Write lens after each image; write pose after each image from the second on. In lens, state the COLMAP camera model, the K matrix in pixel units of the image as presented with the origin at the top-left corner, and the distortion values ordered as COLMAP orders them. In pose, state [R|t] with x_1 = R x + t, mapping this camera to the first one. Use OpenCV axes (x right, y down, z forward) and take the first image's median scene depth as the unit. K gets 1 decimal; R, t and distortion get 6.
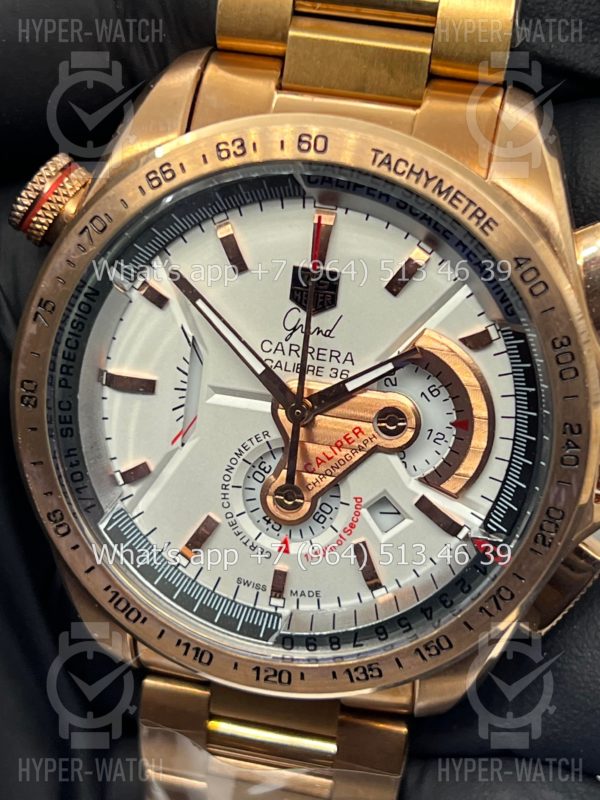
lens RADIAL K [[1899.0, 0, 296.5], [0, 1899.0, 413.2], [0, 0, 1]] dist [0.209040, 0.000000]
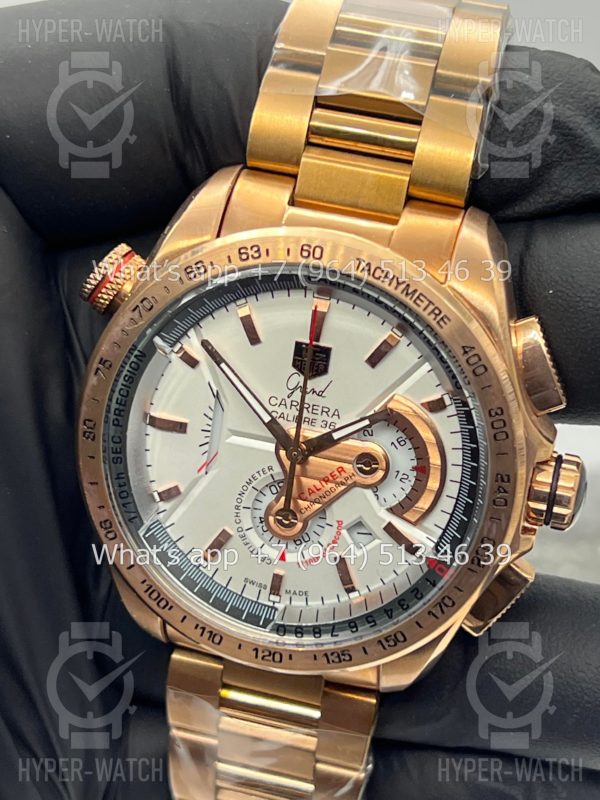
lens RADIAL K [[1899.0, 0, 295.9], [0, 1899.0, 407.8], [0, 0, 1]] dist [0.209040, 0.000000]
pose [[0.998118, 0.043144, -0.043568, 0.056065], [-0.042191, 0.998855, 0.022575, -0.060464], [0.044492, -0.020694, 0.998795, -0.288504]]
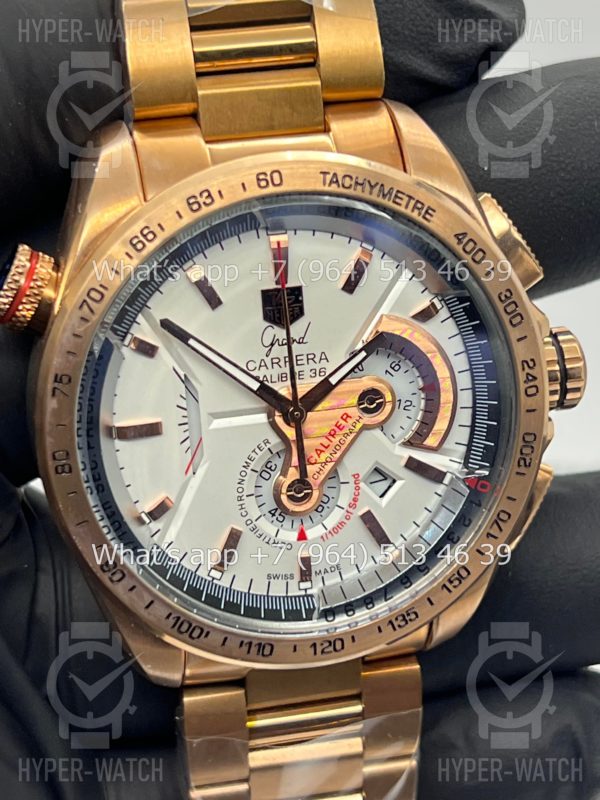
lens RADIAL K [[1899.0, 0, 290.2], [0, 1899.0, 410.8], [0, 0, 1]] dist [0.209040, 0.000000]
pose [[0.911478, -0.260049, 0.318719, -0.360221], [0.266113, 0.963612, 0.025196, -0.031723], [-0.313674, 0.061850, 0.947514, -0.071768]]
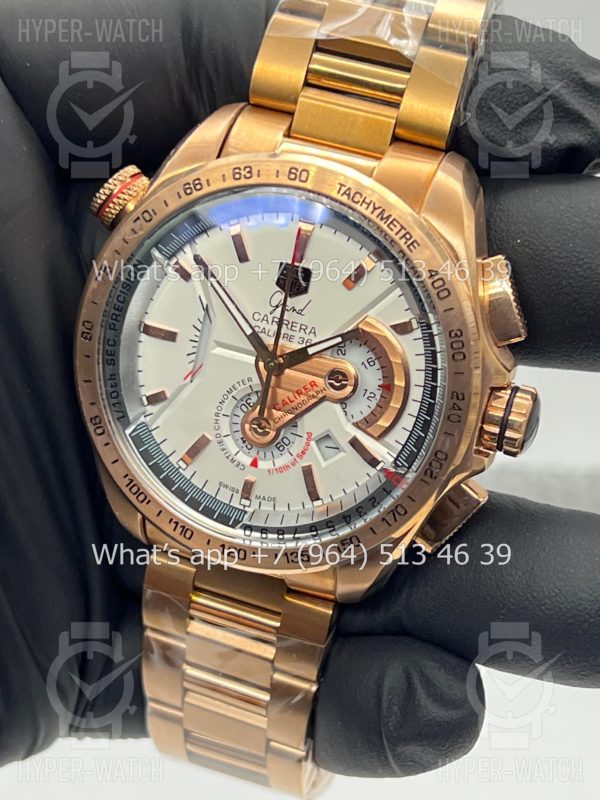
lens RADIAL K [[1899.0, 0, 301.1], [0, 1899.0, 415.2], [0, 0, 1]] dist [0.209040, 0.000000]
pose [[0.988415, 0.118107, -0.095327, 0.158963], [-0.121900, 0.991926, -0.034980, 0.081995], [0.090426, 0.046195, 0.994831, -0.388581]]
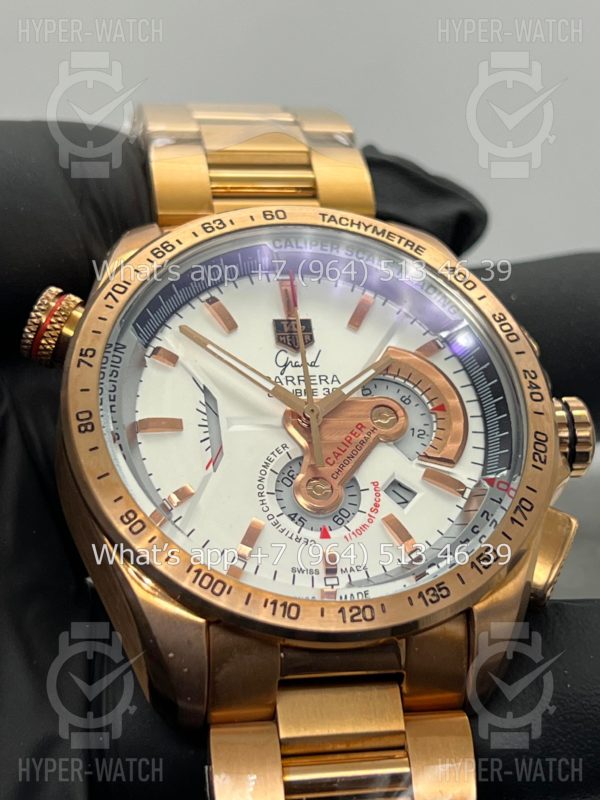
lens RADIAL K [[1899.0, 0, 287.5], [0, 1899.0, 381.2], [0, 0, 1]] dist [0.209040, 0.000000]
pose [[0.917728, -0.044466, 0.394713, -0.473727], [0.304113, 0.717902, -0.626204, 0.714300], [-0.255521, 0.694722, 0.672361, 0.195861]]
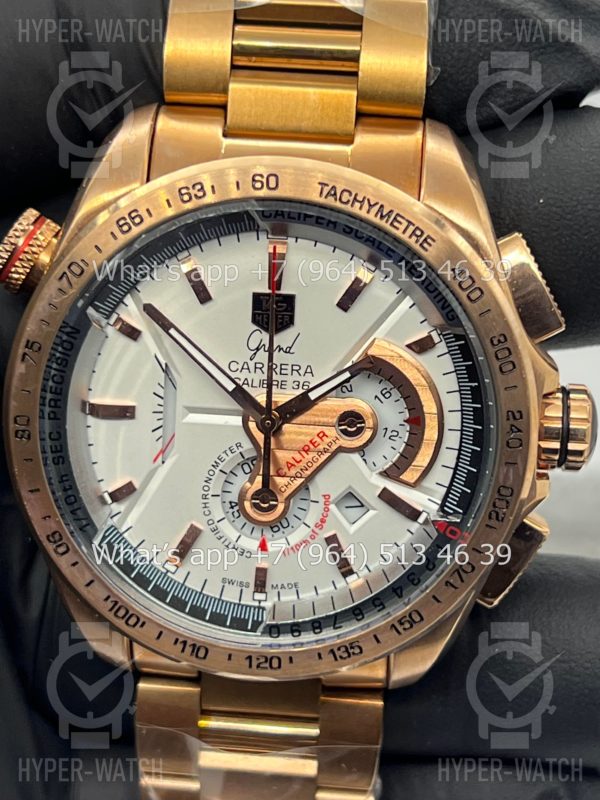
lens RADIAL K [[1899.0, 0, 295.5], [0, 1899.0, 408.1], [0, 0, 1]] dist [0.209040, 0.000000]
pose [[0.992085, -0.087374, 0.090182, -0.082180], [0.089300, 0.995850, -0.017539, 0.011767], [-0.088275, 0.025454, 0.995771, -0.109253]]
